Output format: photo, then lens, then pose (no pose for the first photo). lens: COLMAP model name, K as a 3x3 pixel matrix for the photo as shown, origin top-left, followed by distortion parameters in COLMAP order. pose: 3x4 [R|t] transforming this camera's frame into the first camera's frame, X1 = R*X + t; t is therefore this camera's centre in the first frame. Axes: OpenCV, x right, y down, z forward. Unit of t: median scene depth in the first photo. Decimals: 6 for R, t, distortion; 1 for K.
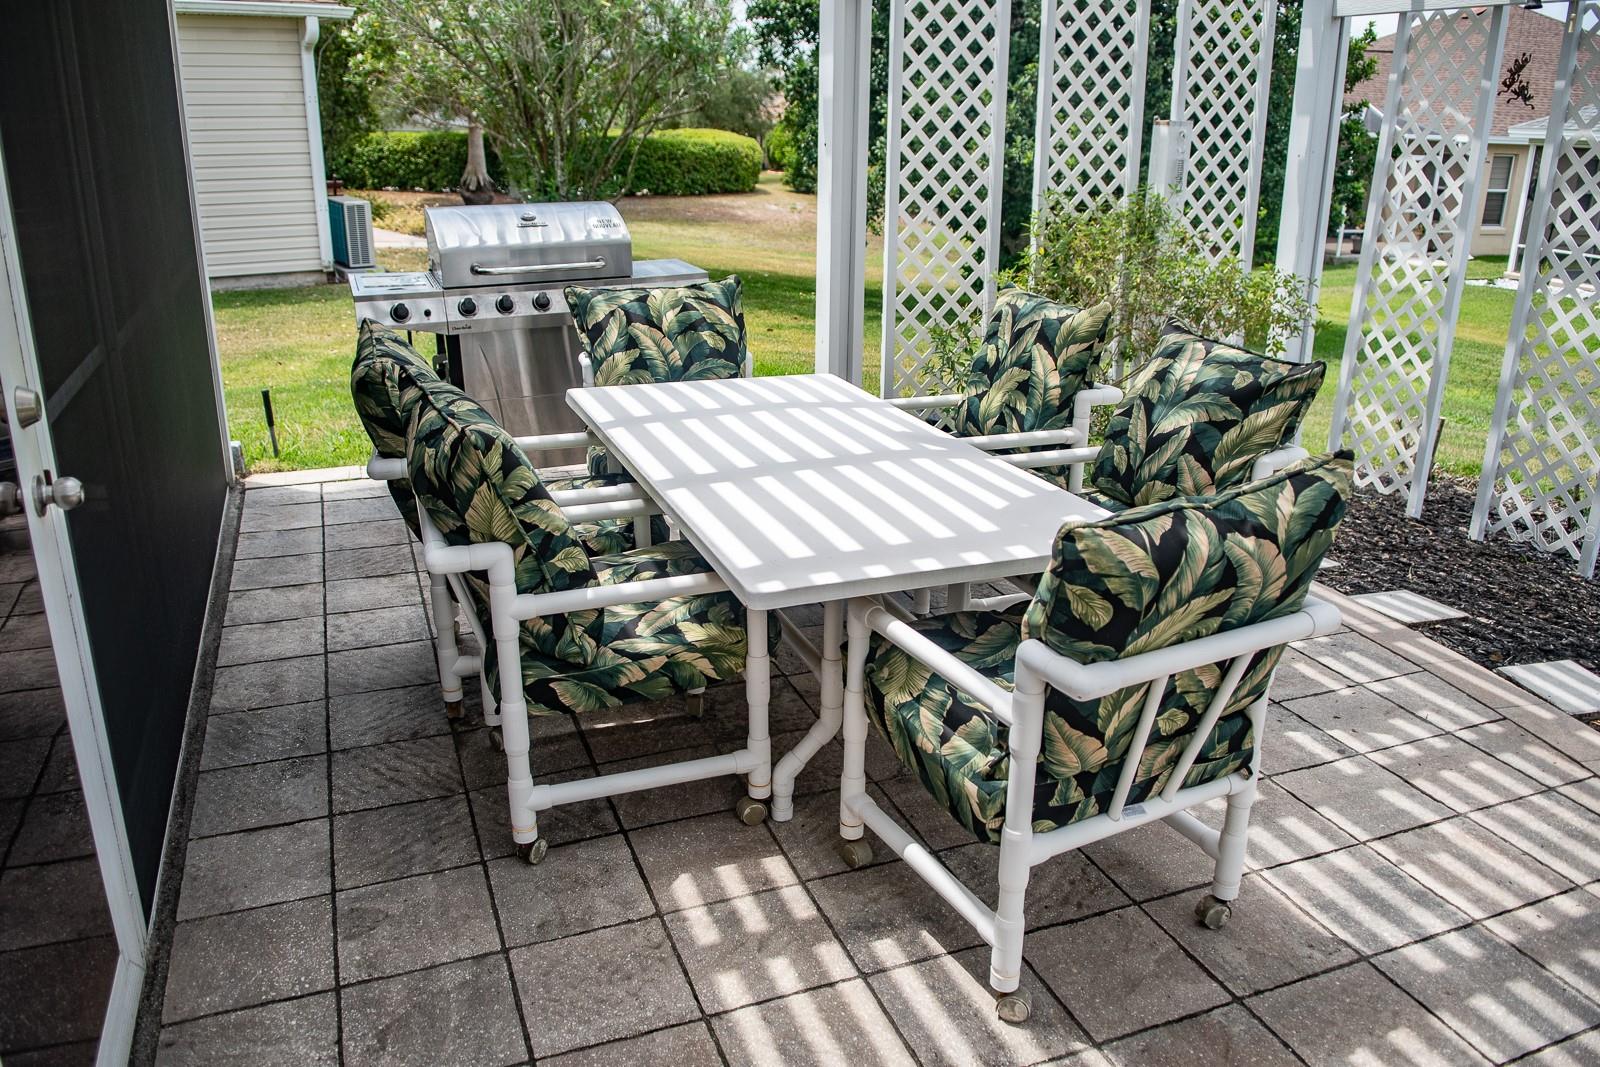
lens RADIAL K [[1204.9, 0, 800.0], [0, 1204.9, 533.5], [0, 0, 1]] dist [-0.029145, -0.001580]
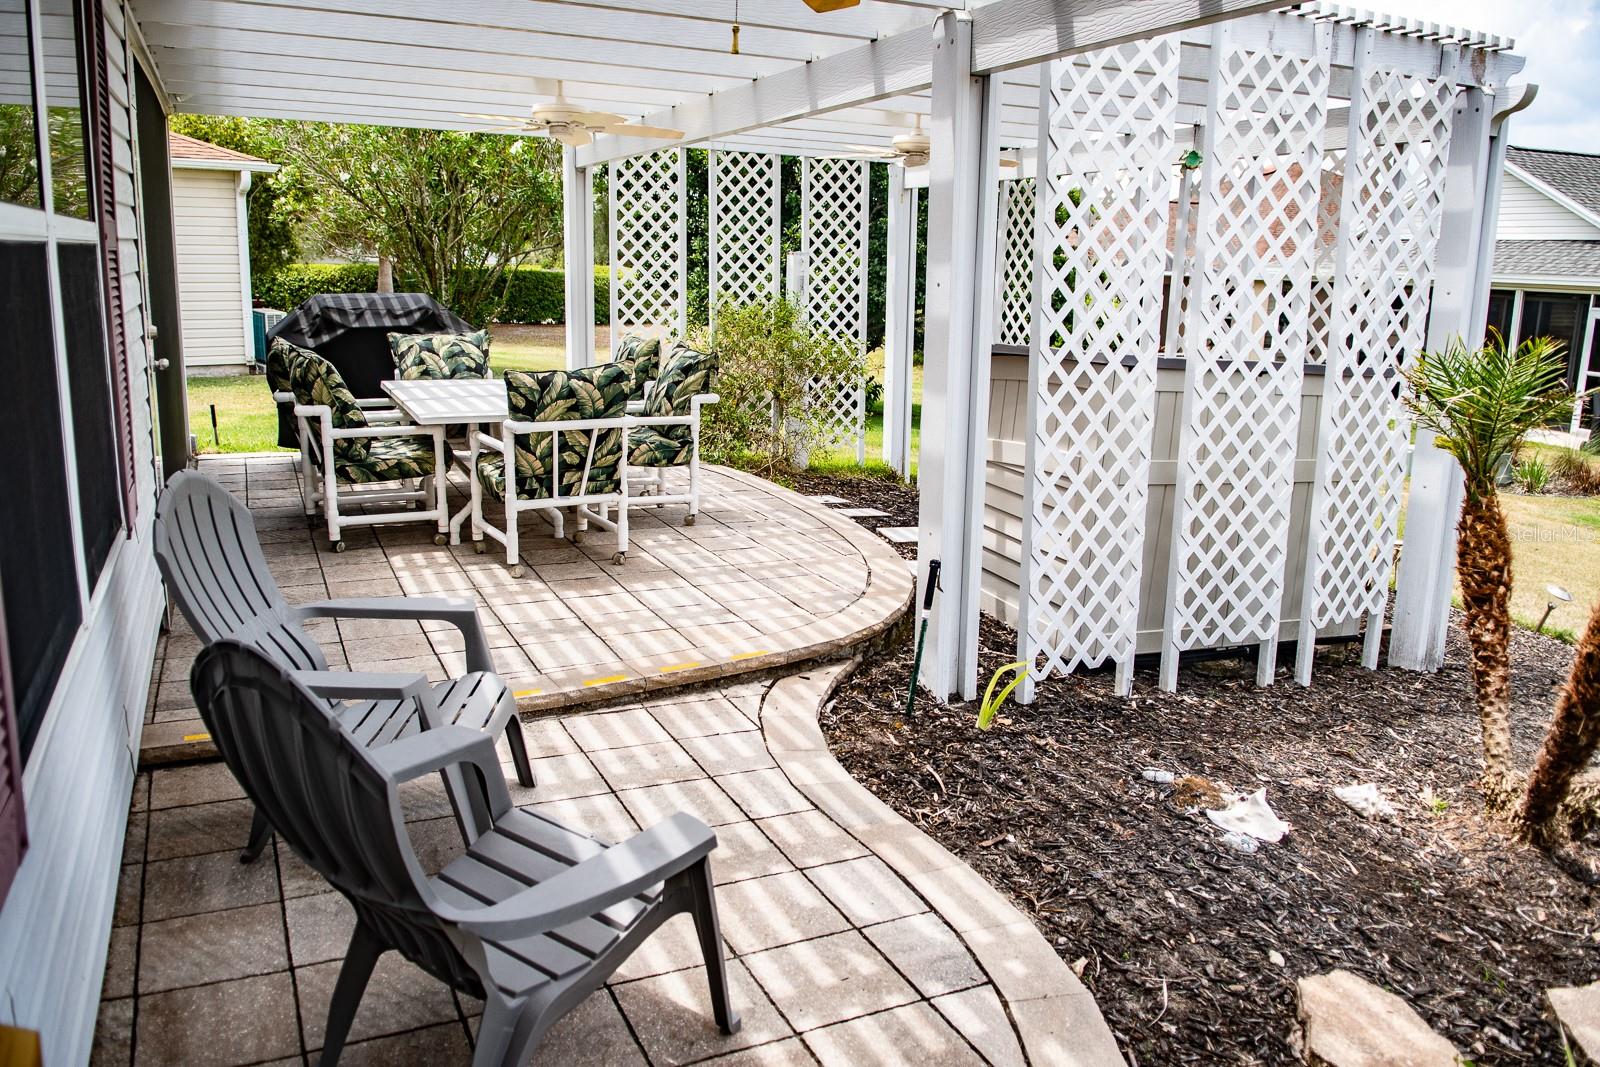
lens RADIAL K [[1204.9, 0, 800.0], [0, 1204.9, 533.5], [0, 0, 1]] dist [-0.029145, -0.001580]
pose [[0.997899, 0.000115, 0.064787, 0.359107], [0.006936, 0.994062, -0.108597, 0.345556], [-0.064415, 0.108818, 0.991972, -0.942977]]
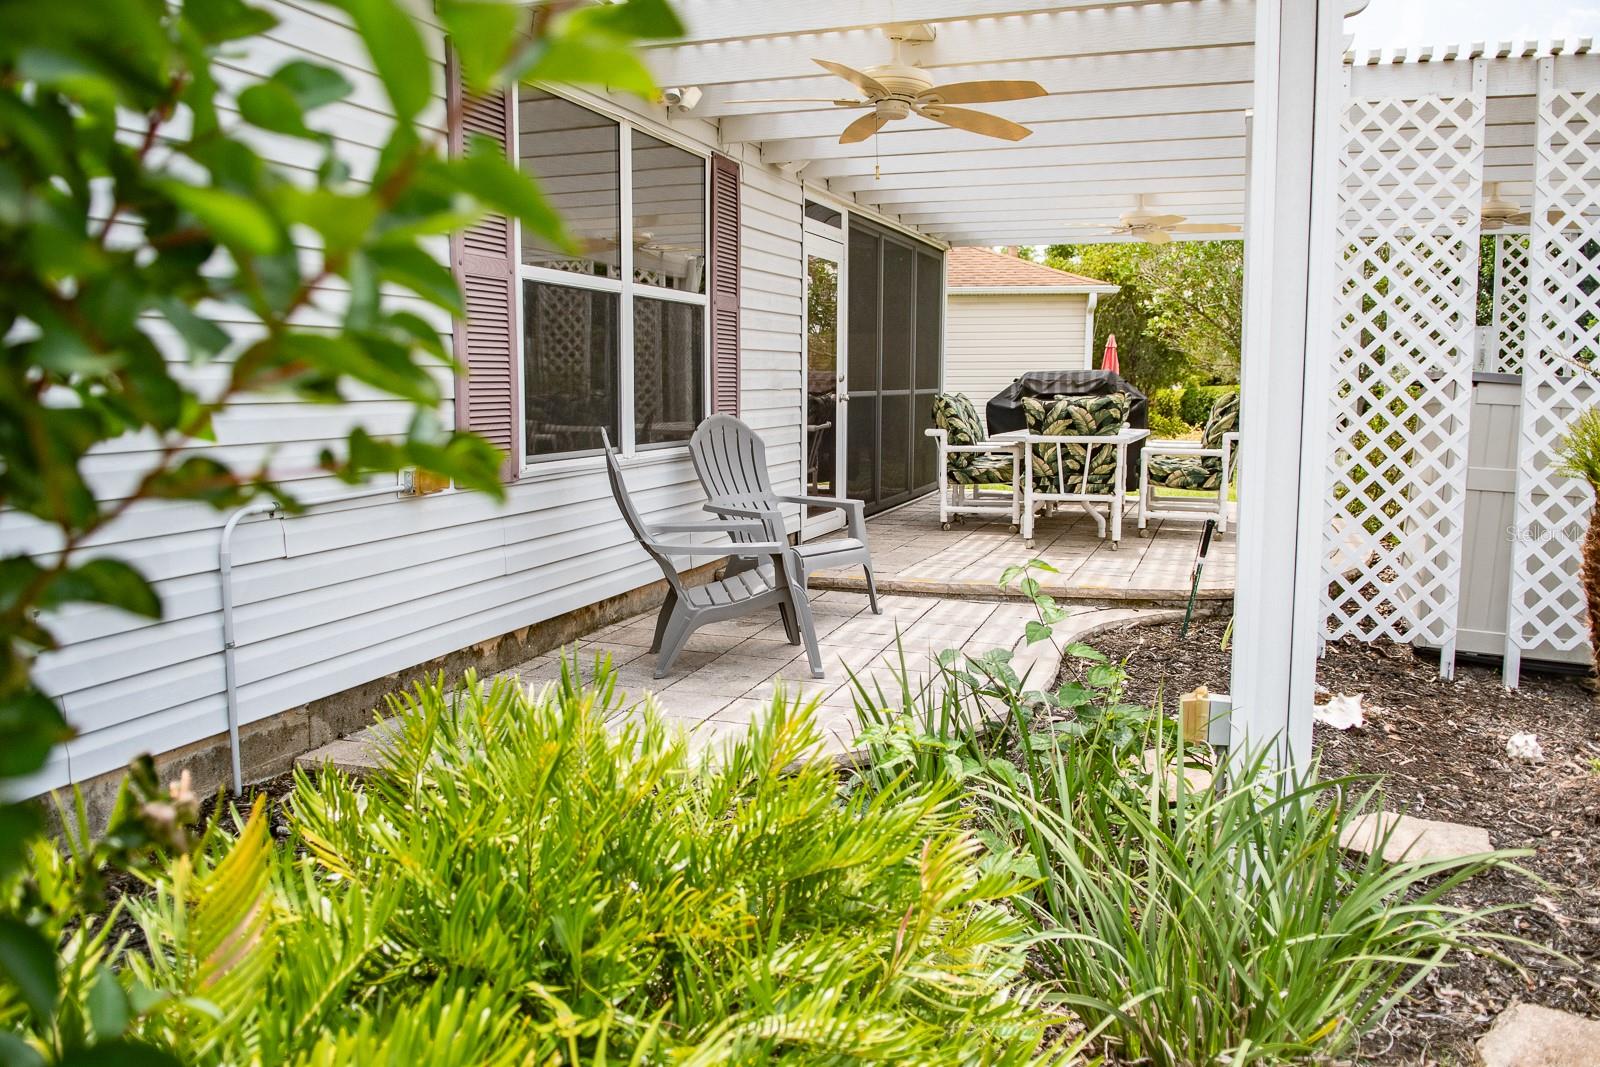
lens RADIAL K [[1218.3, 0, 800.0], [0, 1218.3, 533.5], [0, 0, 1]] dist [-0.036775, -0.000871]
pose [[0.759753, 0.067838, -0.646664, 1.163838], [-0.201793, 0.970035, -0.135321, 0.574201], [0.618106, 0.233303, 0.750676, -1.257361]]
